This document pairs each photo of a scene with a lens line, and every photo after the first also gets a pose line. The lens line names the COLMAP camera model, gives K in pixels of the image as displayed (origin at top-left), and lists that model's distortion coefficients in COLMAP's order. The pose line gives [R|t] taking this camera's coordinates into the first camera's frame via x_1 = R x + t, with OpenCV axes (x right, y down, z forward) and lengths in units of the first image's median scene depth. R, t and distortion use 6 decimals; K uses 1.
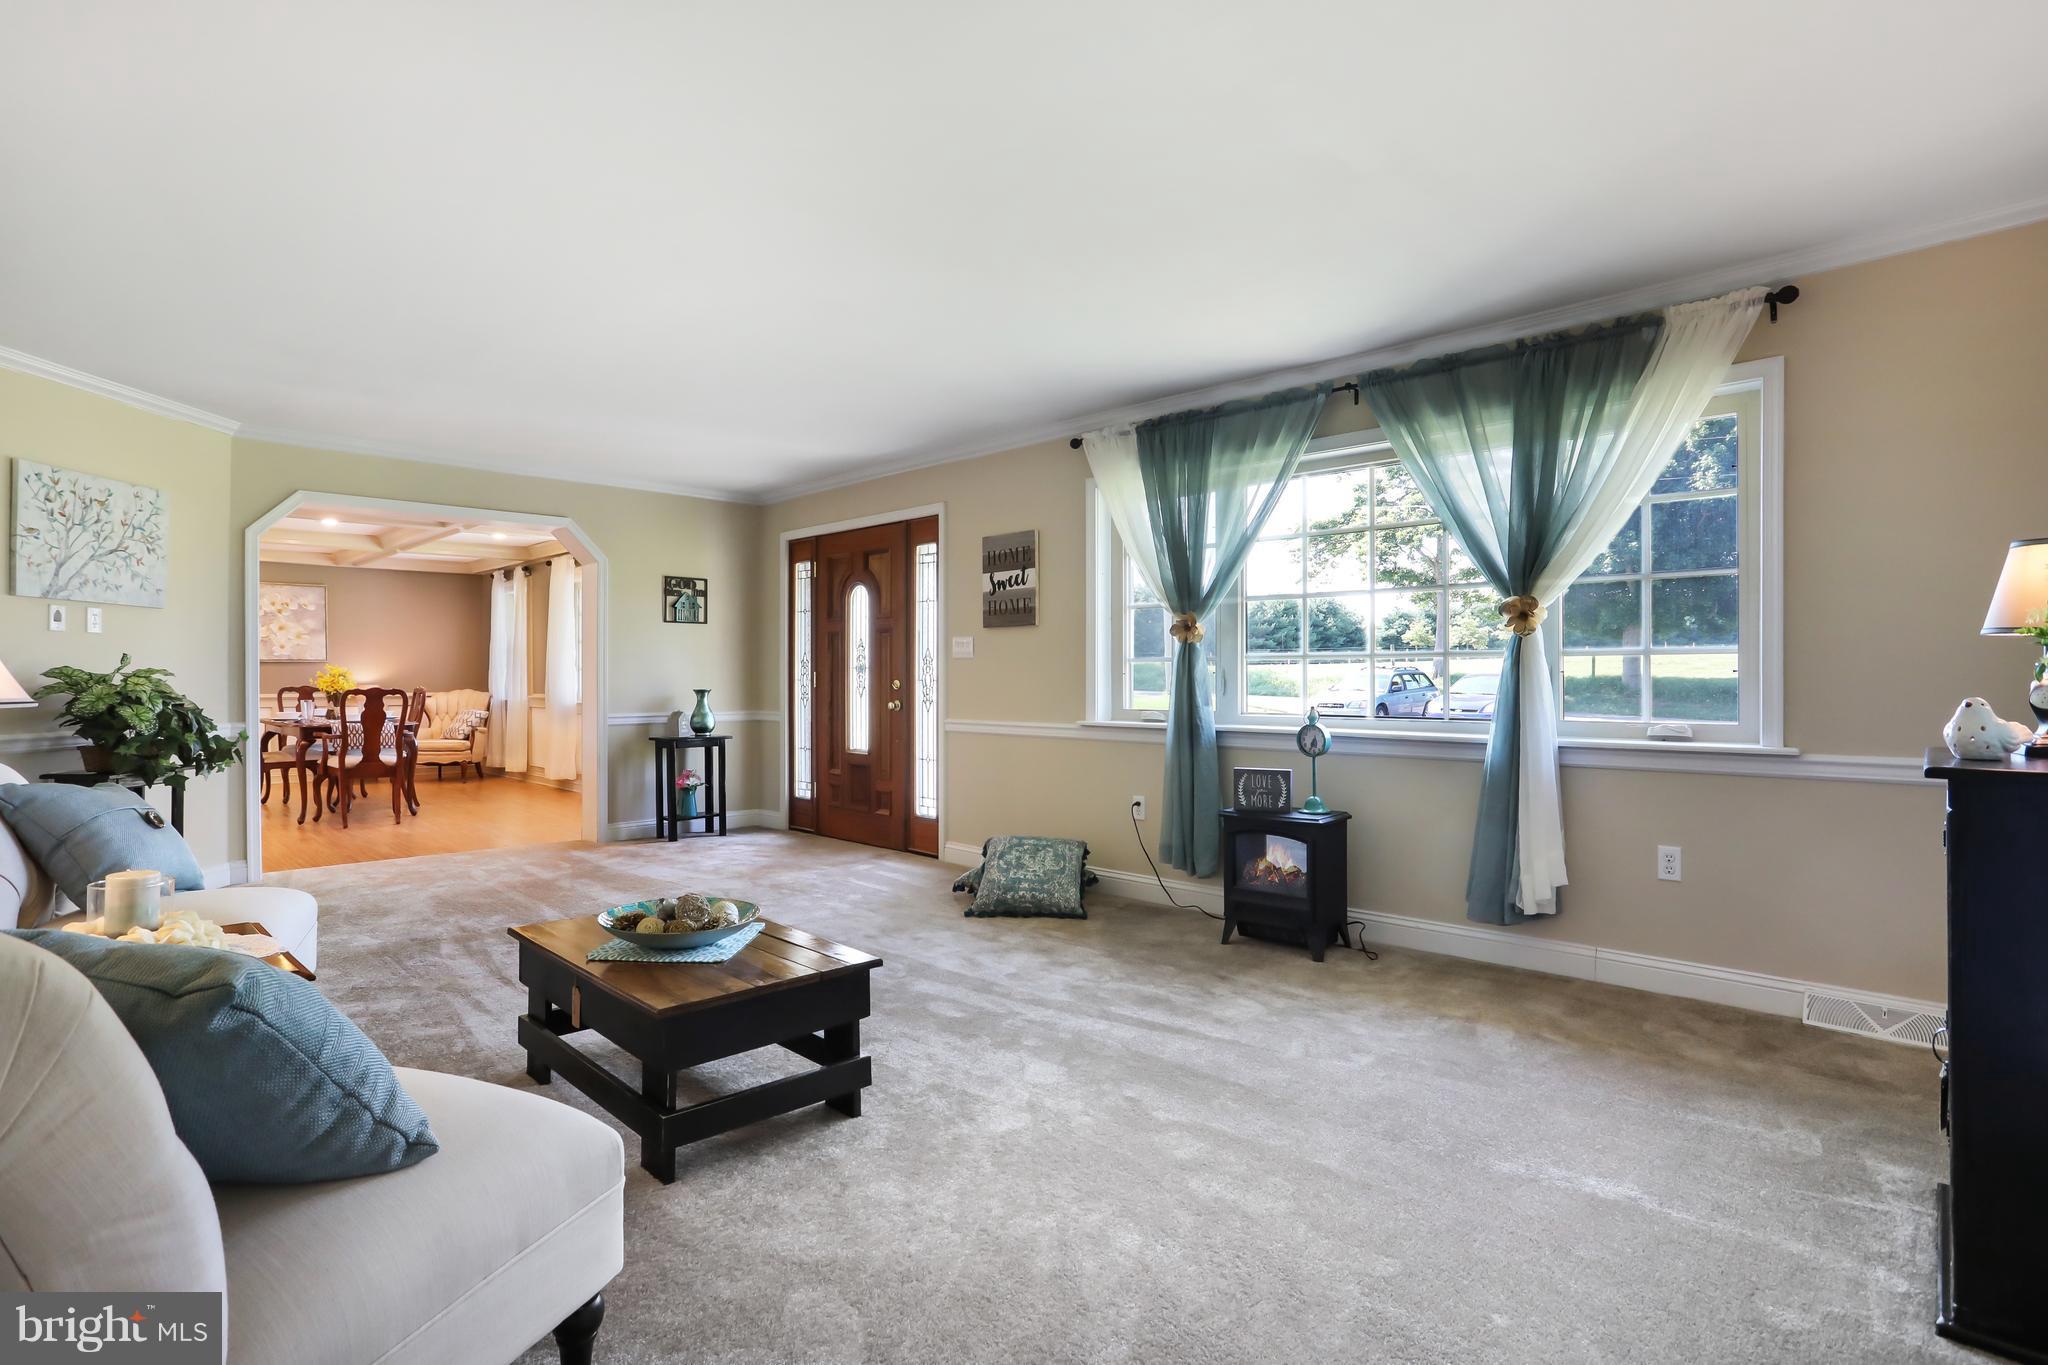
lens RADIAL K [[1012.5, 0, 1024.1], [0, 1012.5, 678.4], [0, 0, 1]] dist [-0.050940, 0.022637]
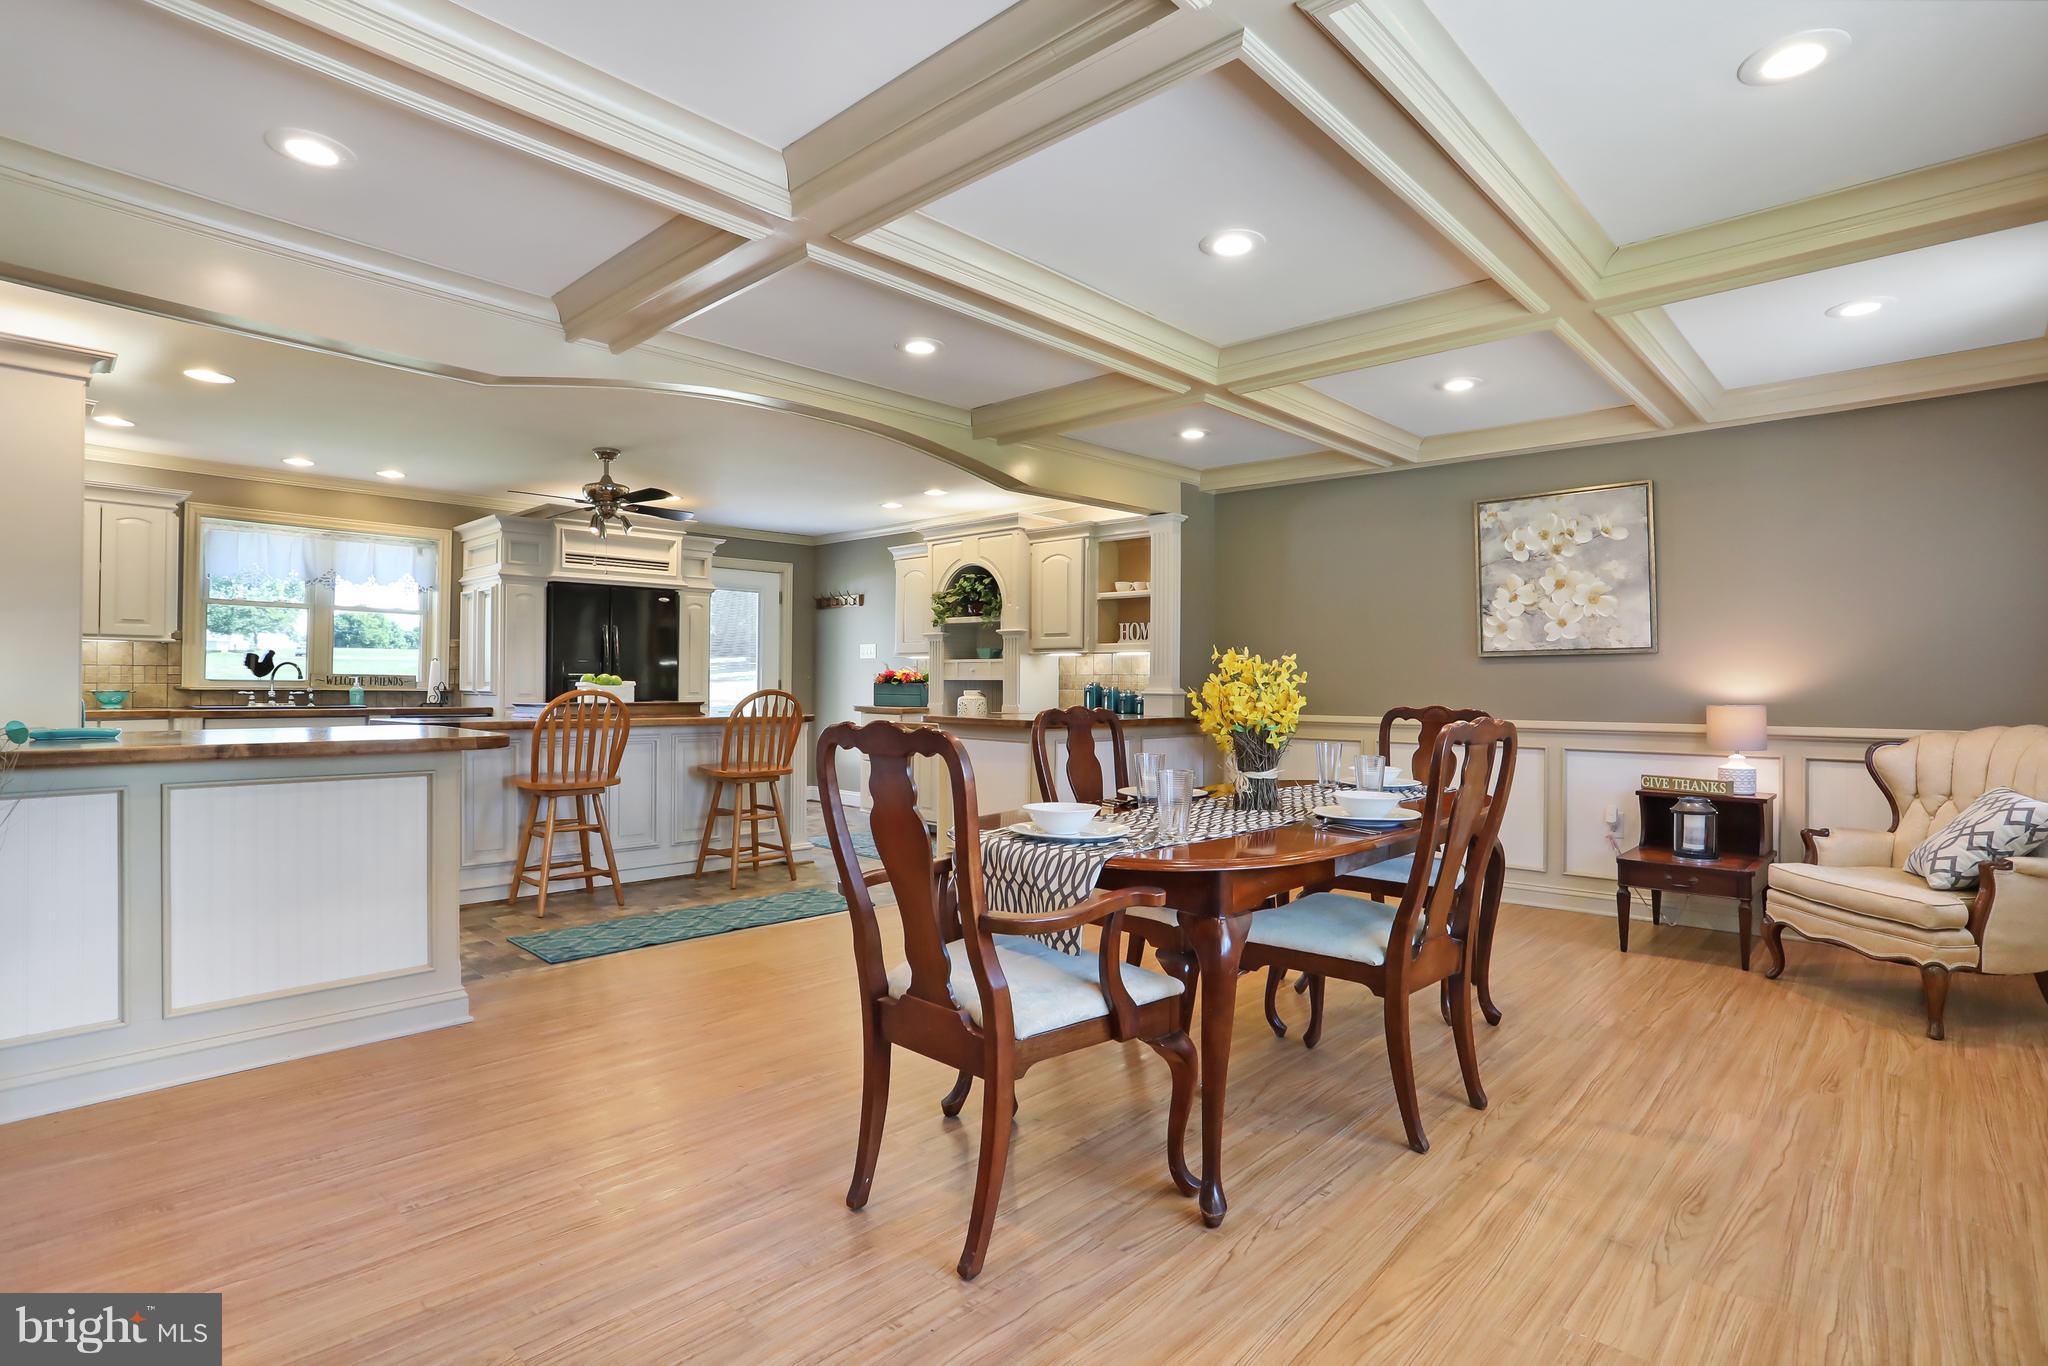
lens RADIAL K [[1012.5, 0, 1024.1], [0, 1012.5, 678.9], [0, 0, 1]] dist [-0.050940, 0.022637]
pose [[0.027287, -0.005203, -0.999614, -0.505473], [-0.007593, 0.999957, -0.005412, -0.000576], [0.999599, 0.007738, 0.027246, 1.346088]]
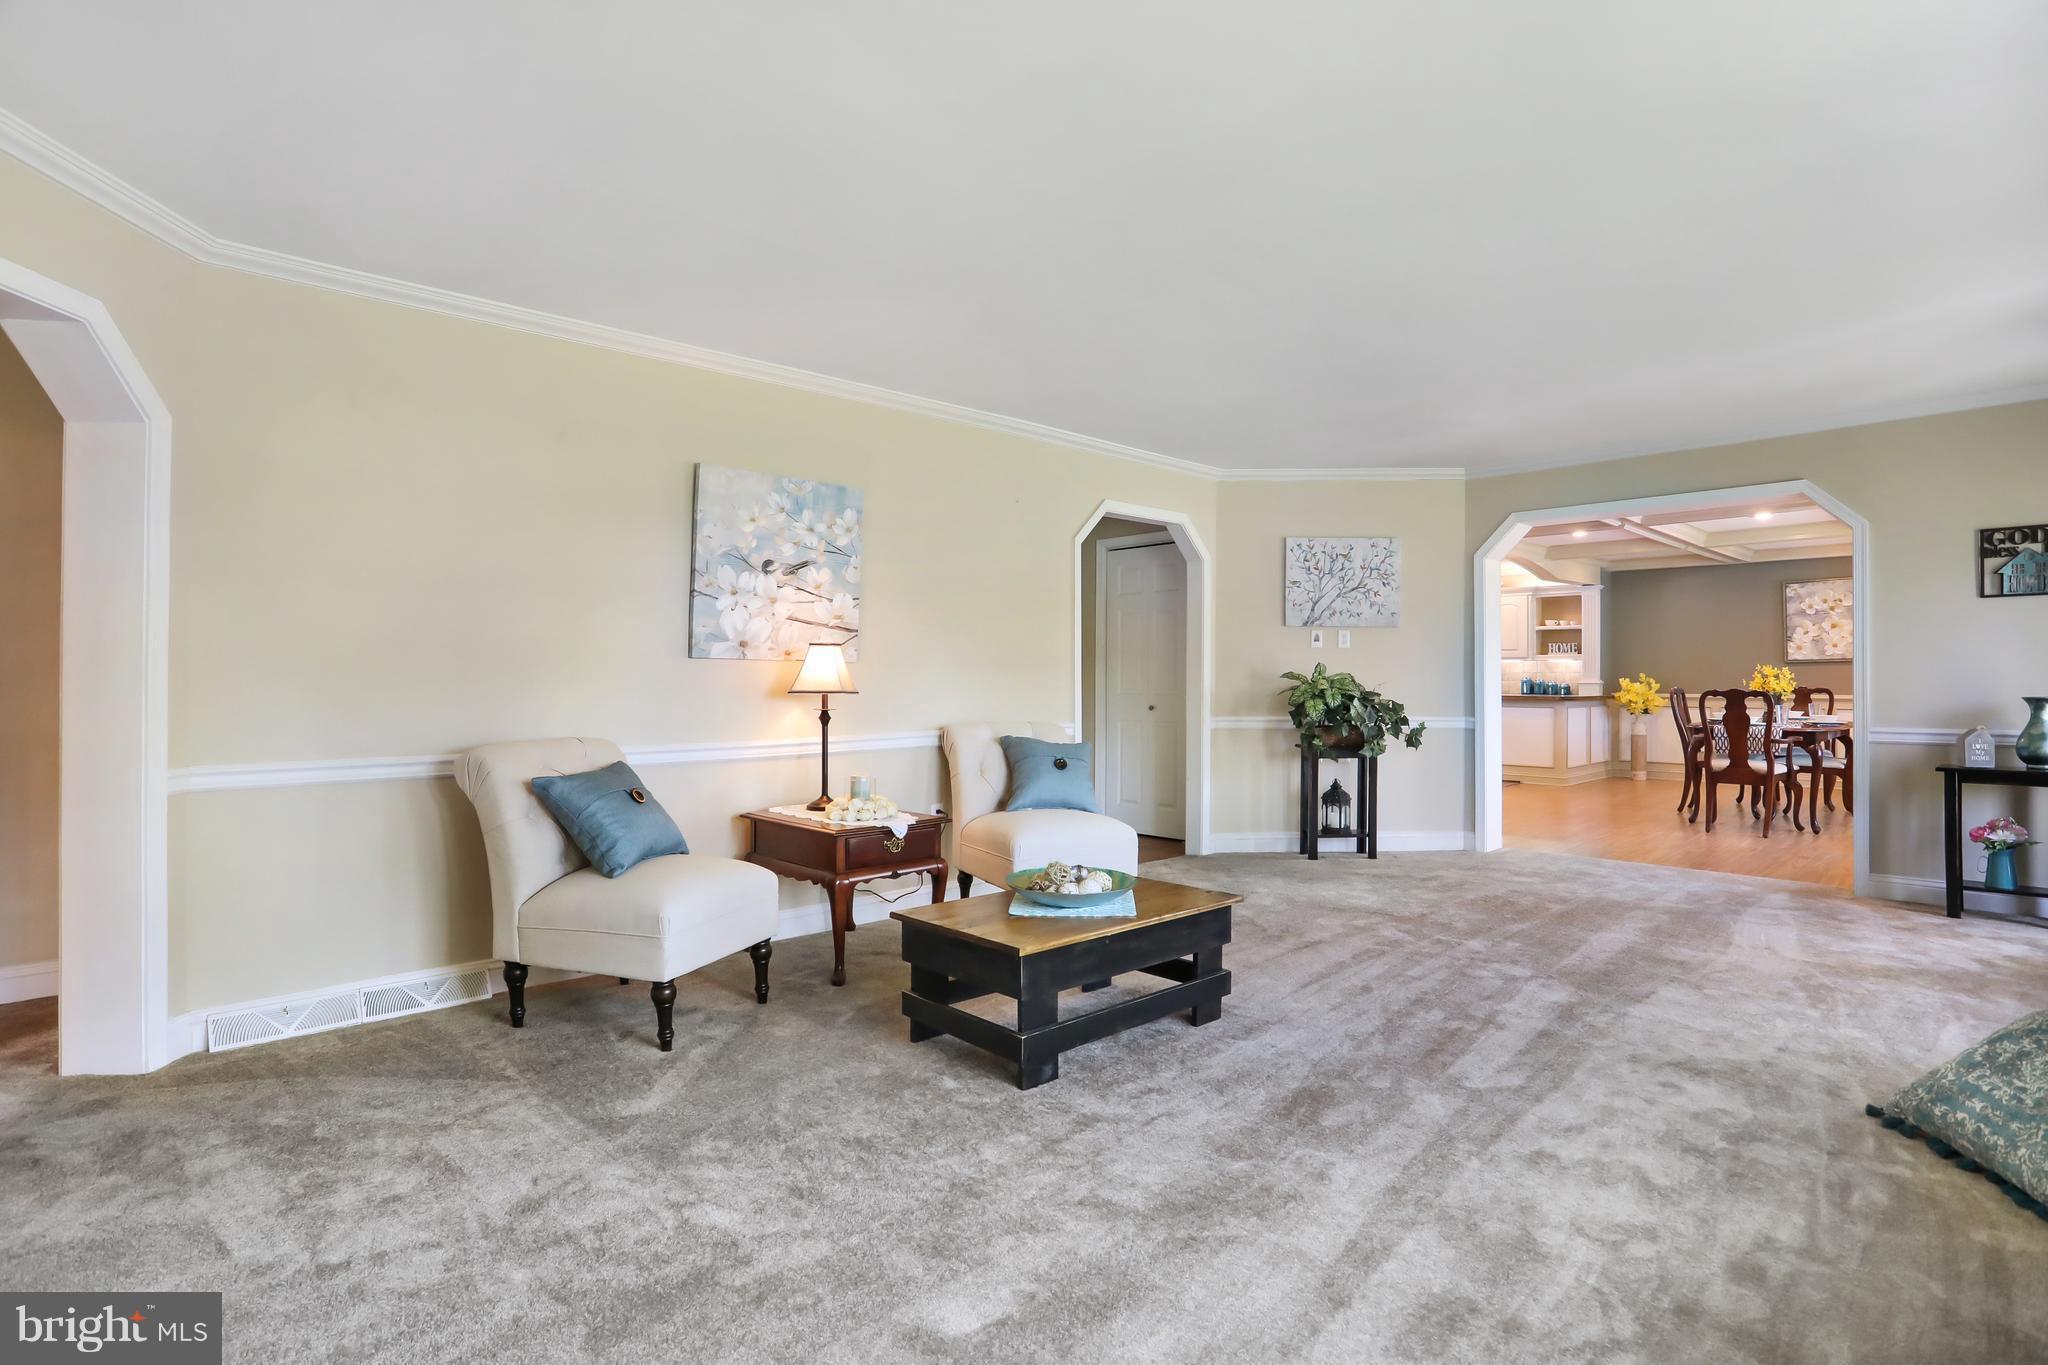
lens RADIAL K [[1012.5, 0, 1024.1], [0, 1012.5, 678.4], [0, 0, 1]] dist [-0.050940, 0.022637]
pose [[-0.032293, -0.000160, -0.999478, 0.415111], [0.001194, 0.999999, -0.000199, -0.002111], [0.999478, -0.001200, -0.032293, 0.467768]]
